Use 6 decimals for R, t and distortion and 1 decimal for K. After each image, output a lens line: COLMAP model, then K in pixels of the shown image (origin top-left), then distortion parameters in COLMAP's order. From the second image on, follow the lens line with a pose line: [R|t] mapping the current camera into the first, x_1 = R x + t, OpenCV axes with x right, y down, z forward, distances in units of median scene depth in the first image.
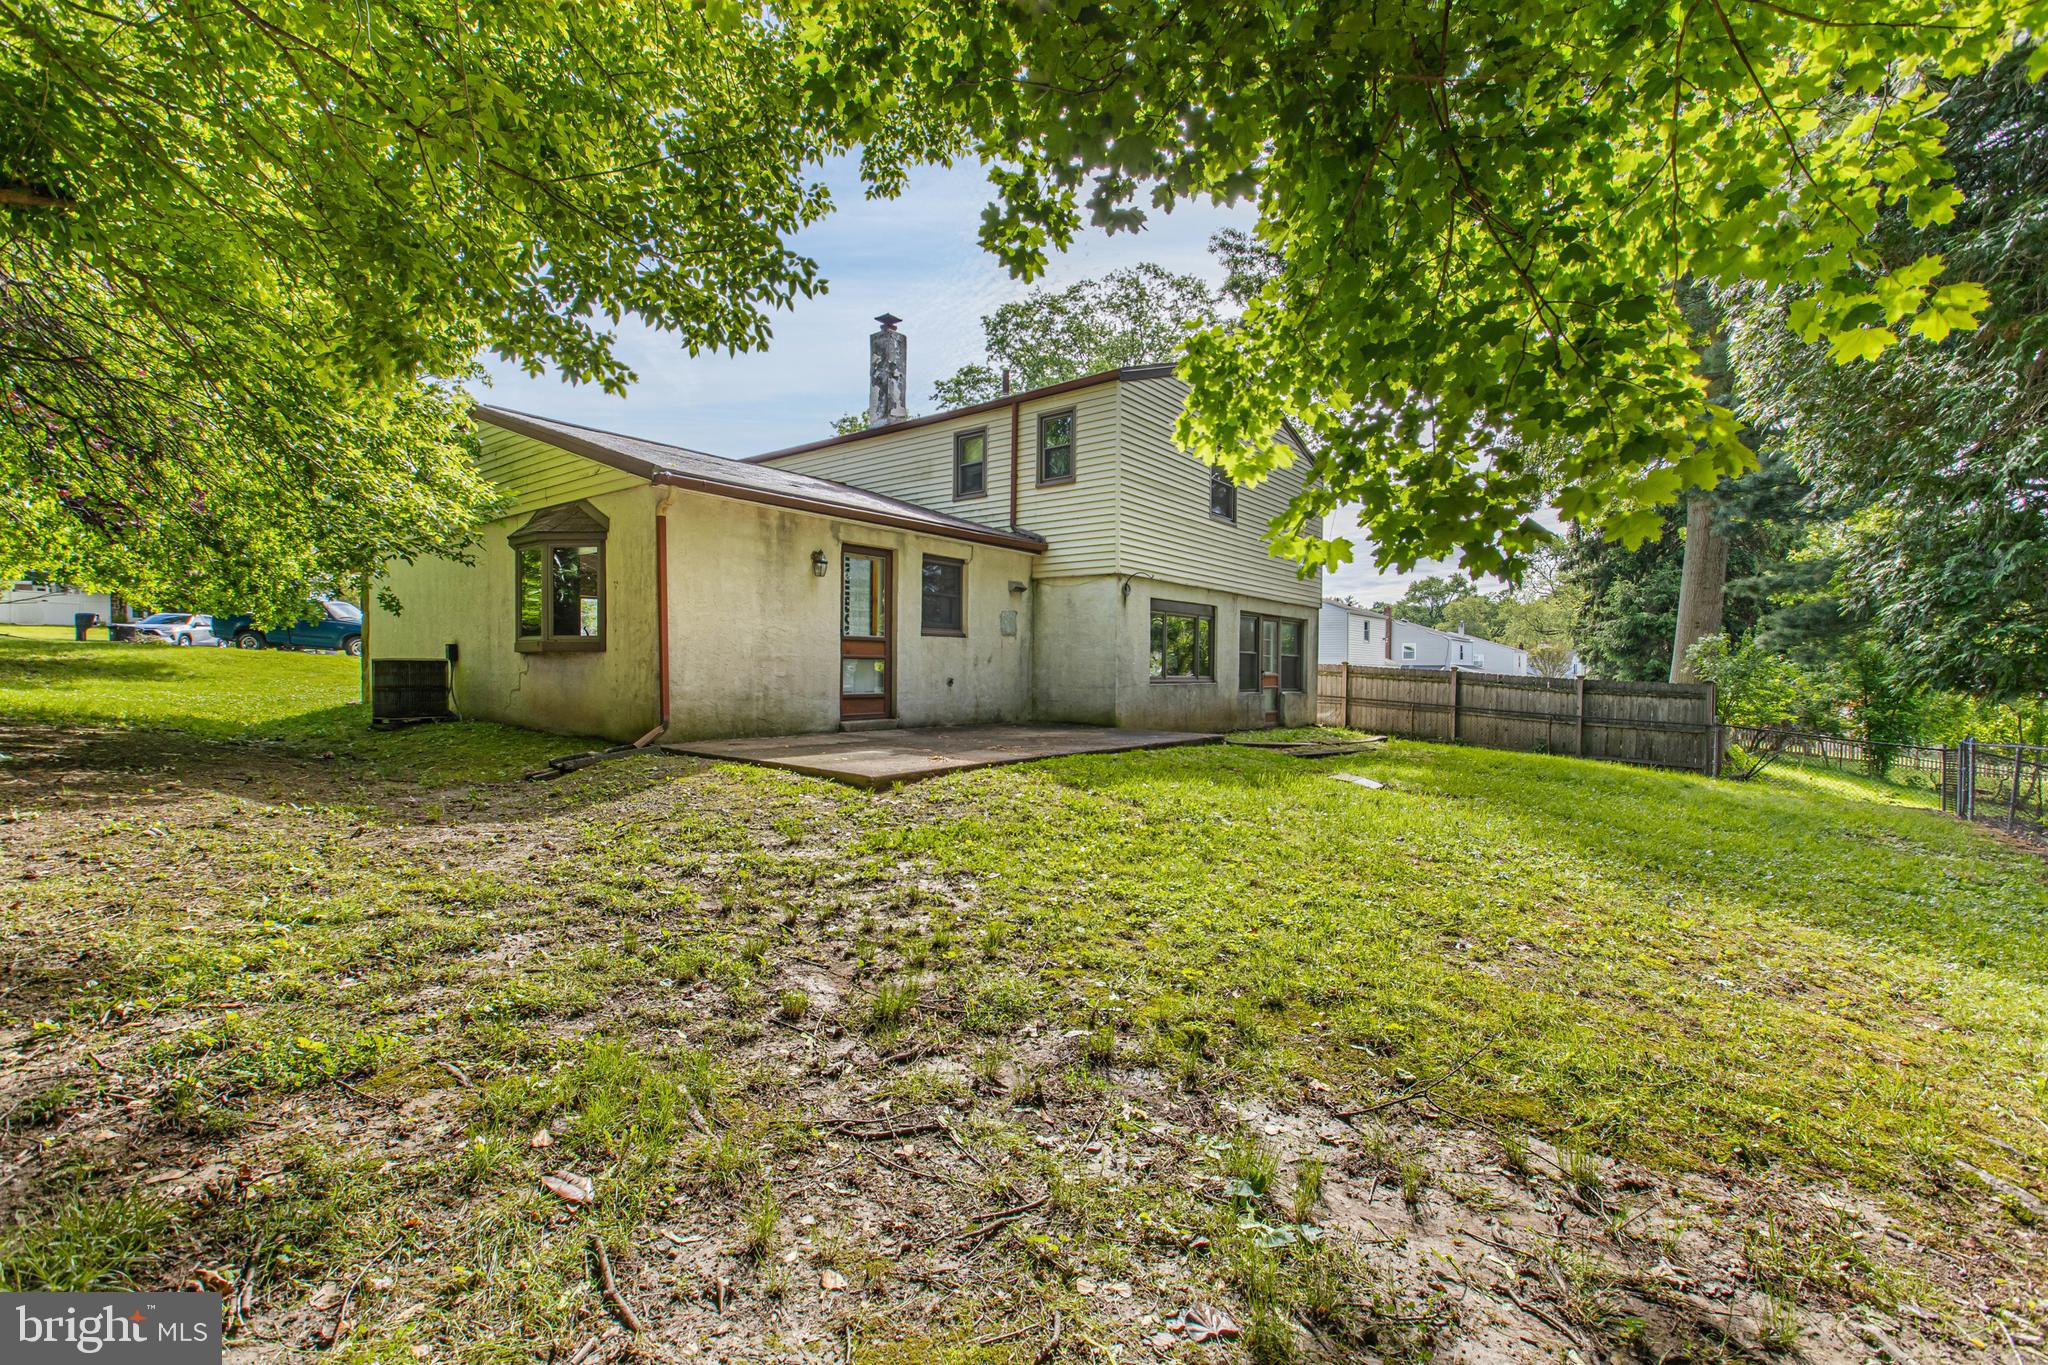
lens RADIAL K [[905.3, 0, 1027.8], [0, 905.3, 676.8], [0, 0, 1]] dist [0.002545, 0.000383]
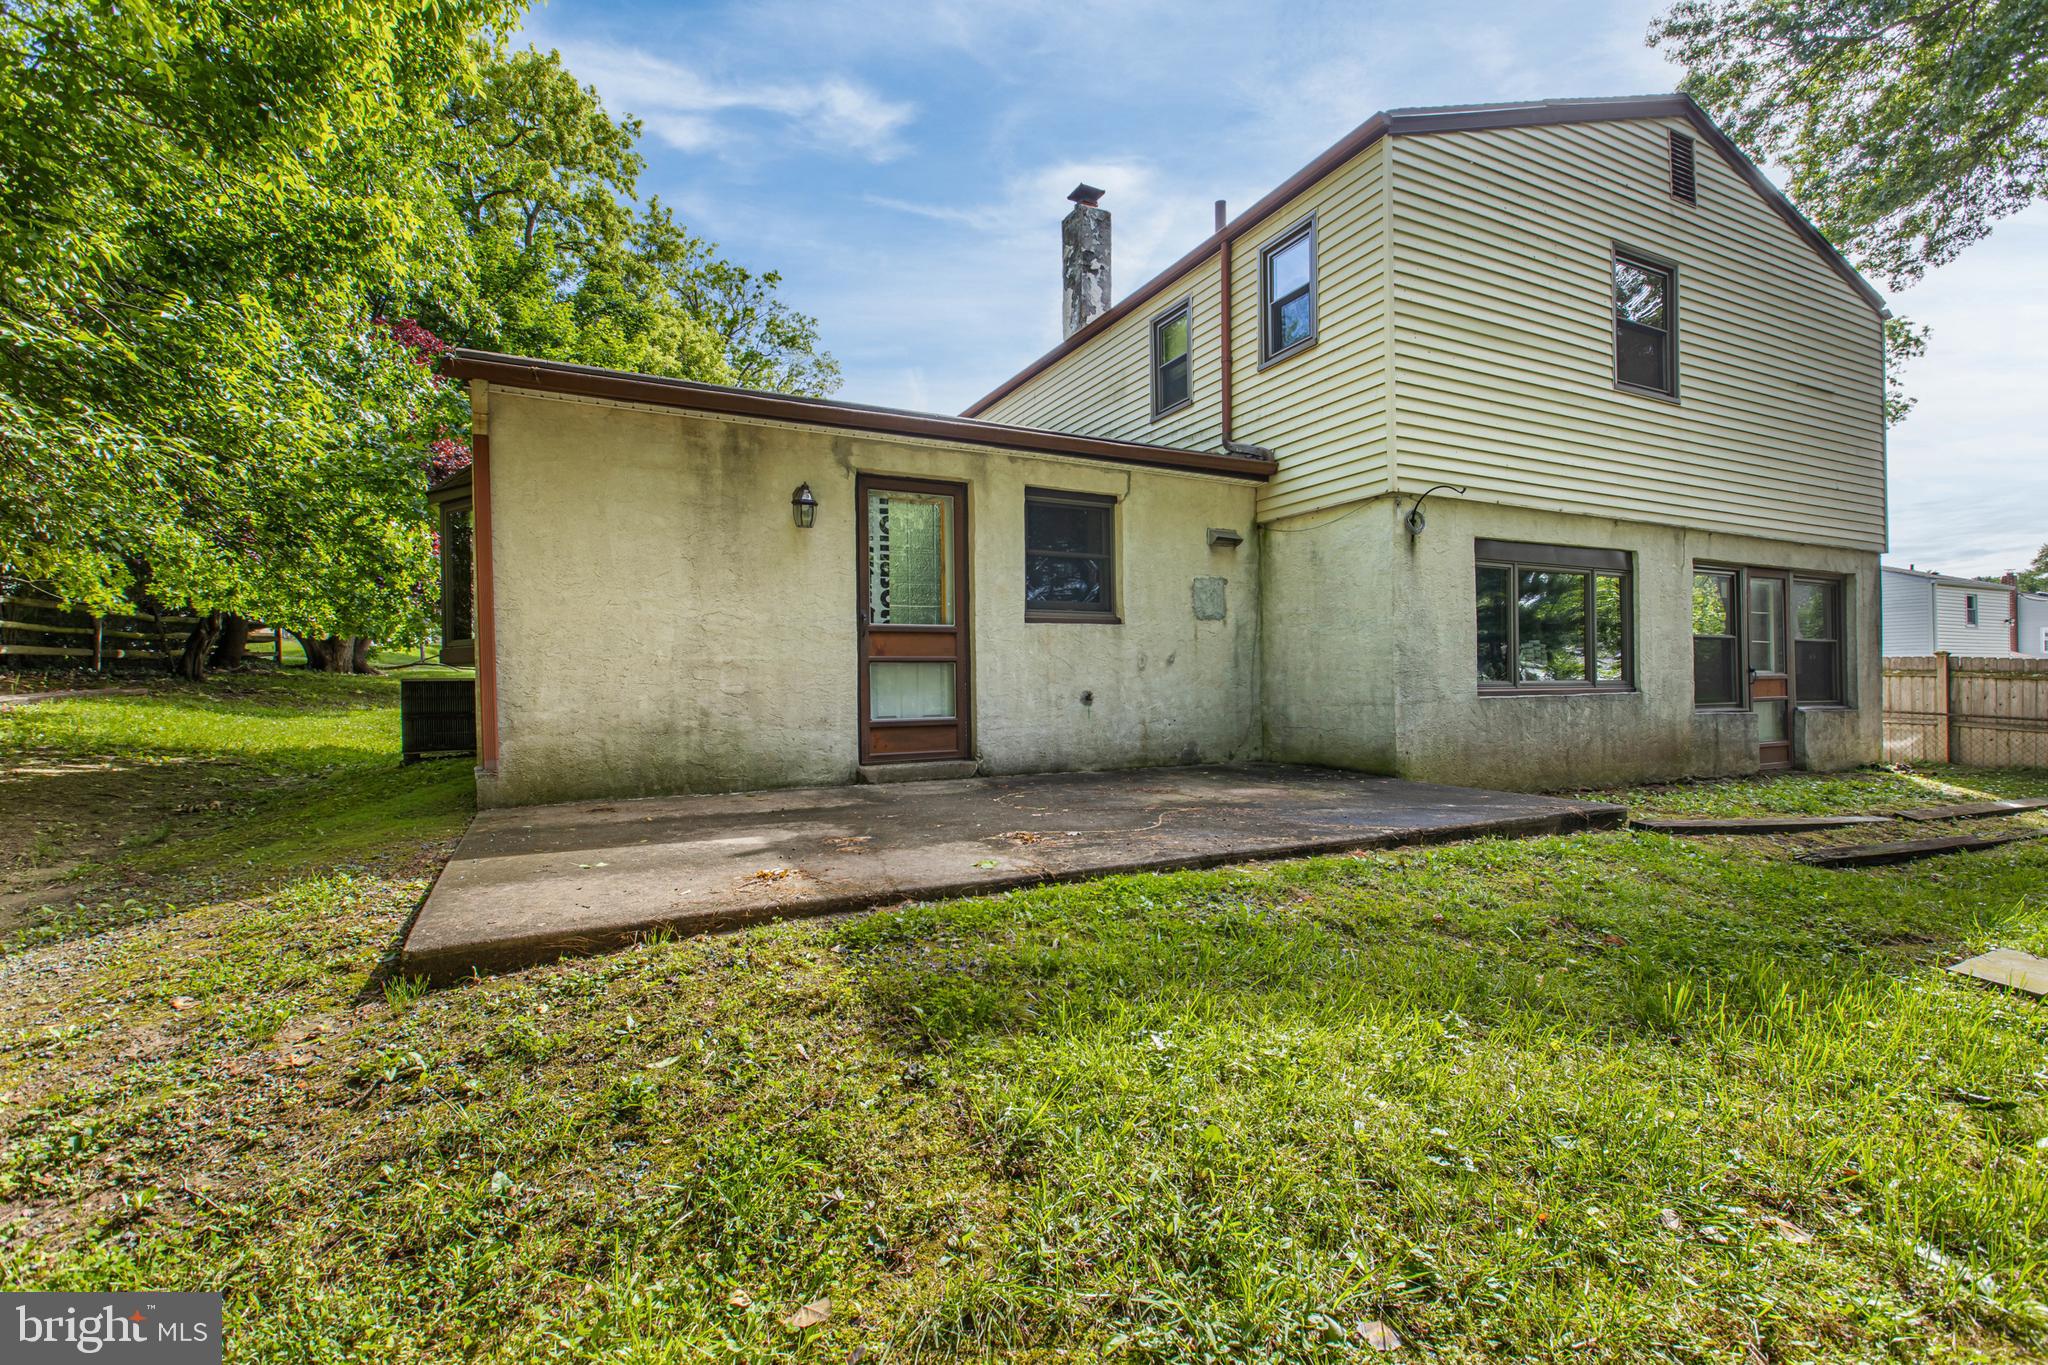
lens RADIAL K [[905.3, 0, 1027.8], [0, 905.3, 676.8], [0, 0, 1]] dist [0.002545, 0.000383]
pose [[0.903812, -0.022893, -0.427316, 0.122489], [0.016018, 0.999678, -0.019678, 0.002381], [0.427629, 0.010941, 0.903888, 0.394858]]
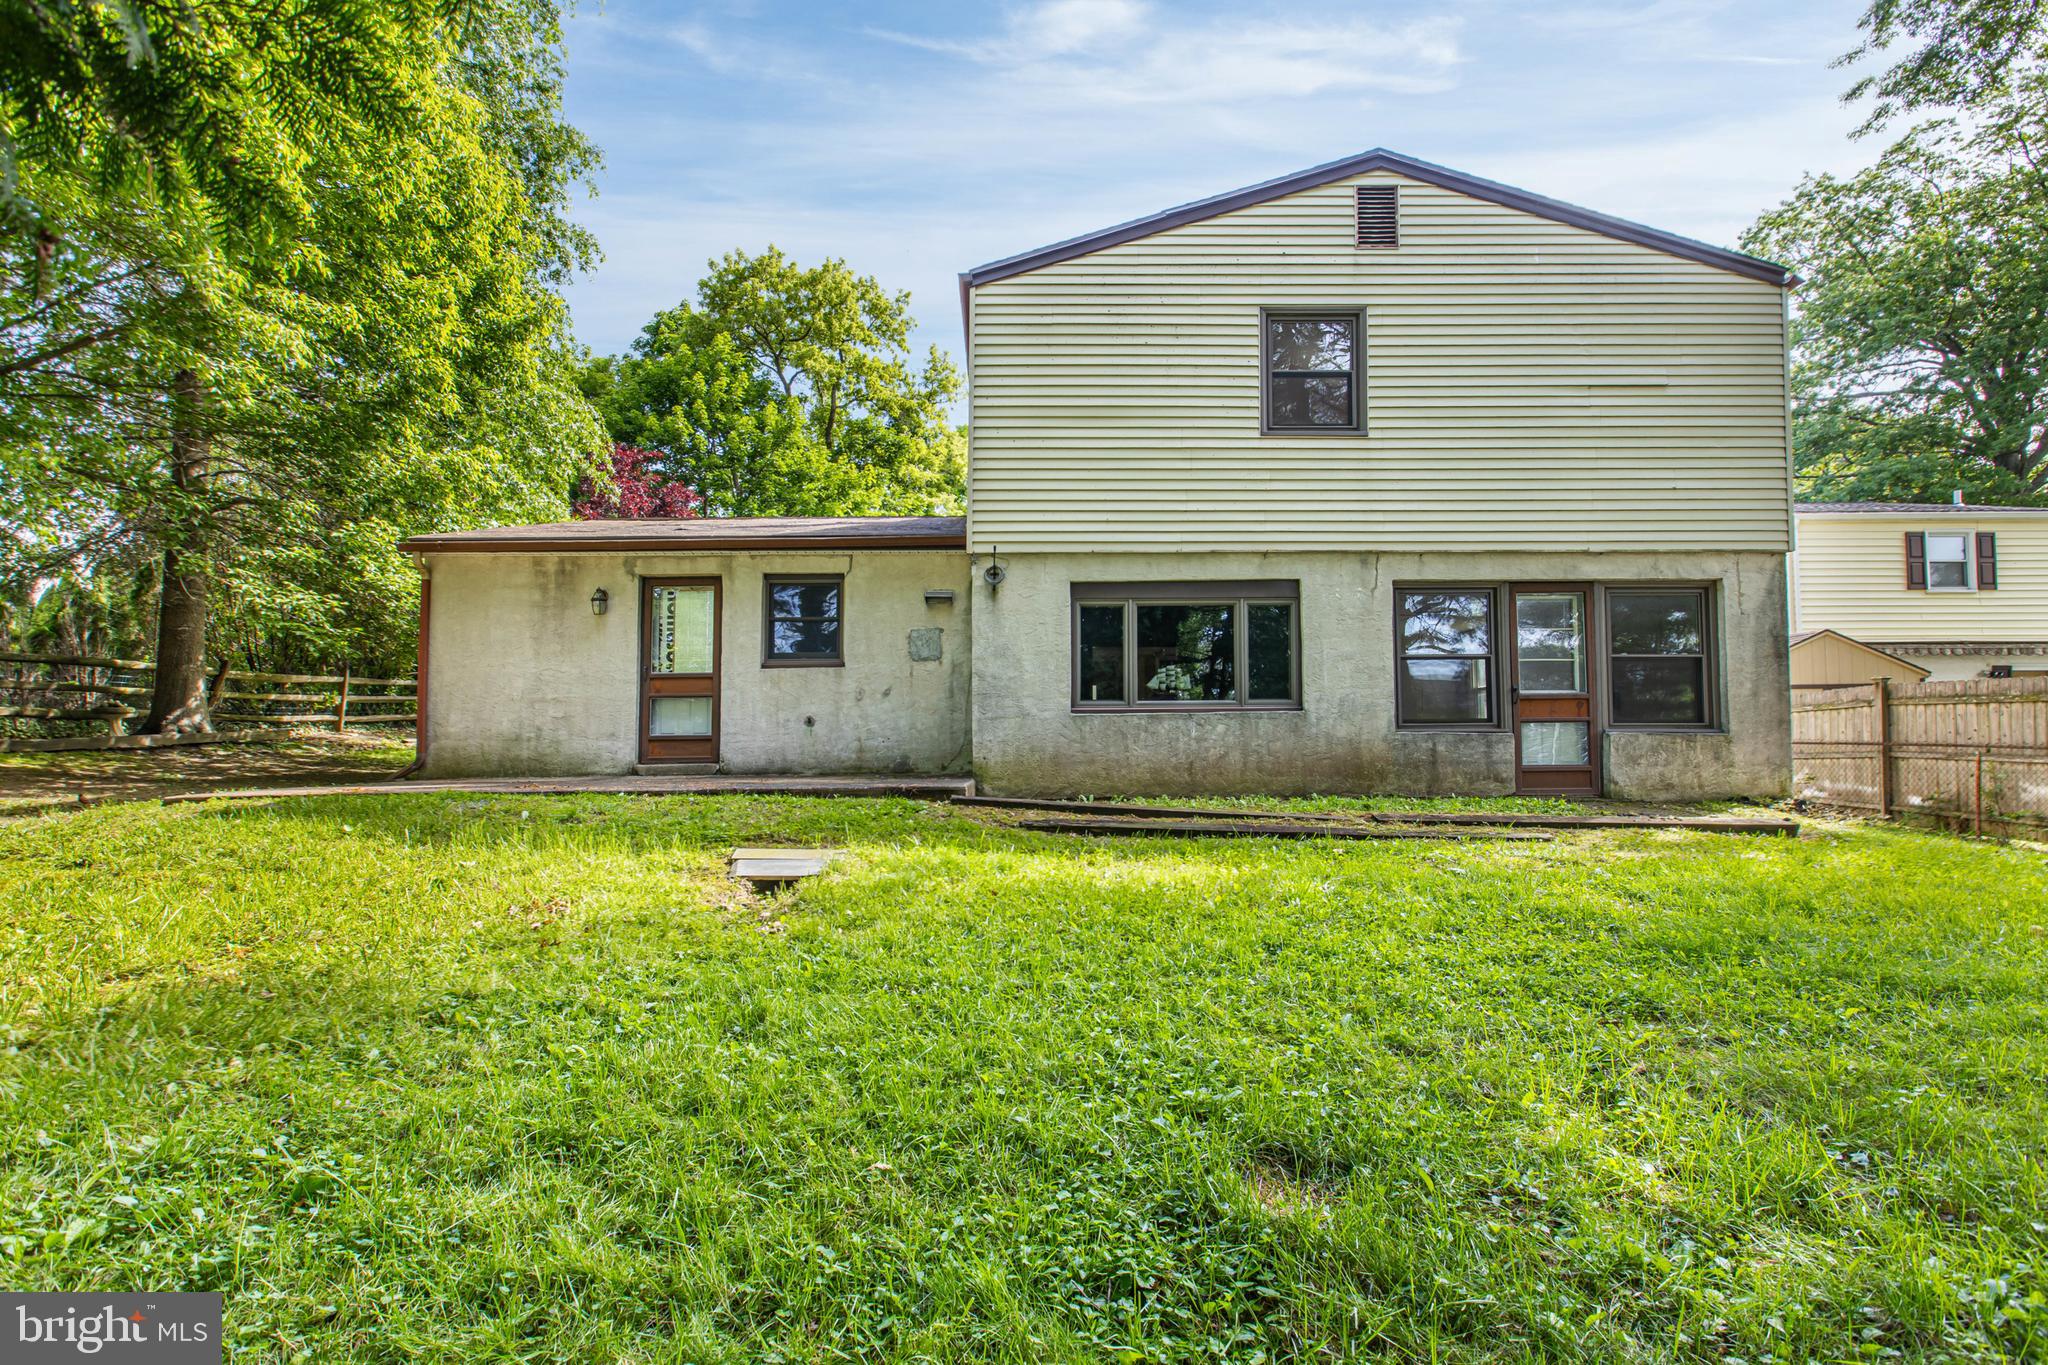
lens RADIAL K [[891.3, 0, 997.9], [0, 891.3, 678.5], [0, 0, 1]] dist [-0.018282, 0.000069]
pose [[0.632017, -0.084346, -0.770351, 0.588200], [0.012399, 0.995033, -0.098774, 0.044347], [0.774855, 0.052876, 0.629923, 0.554963]]
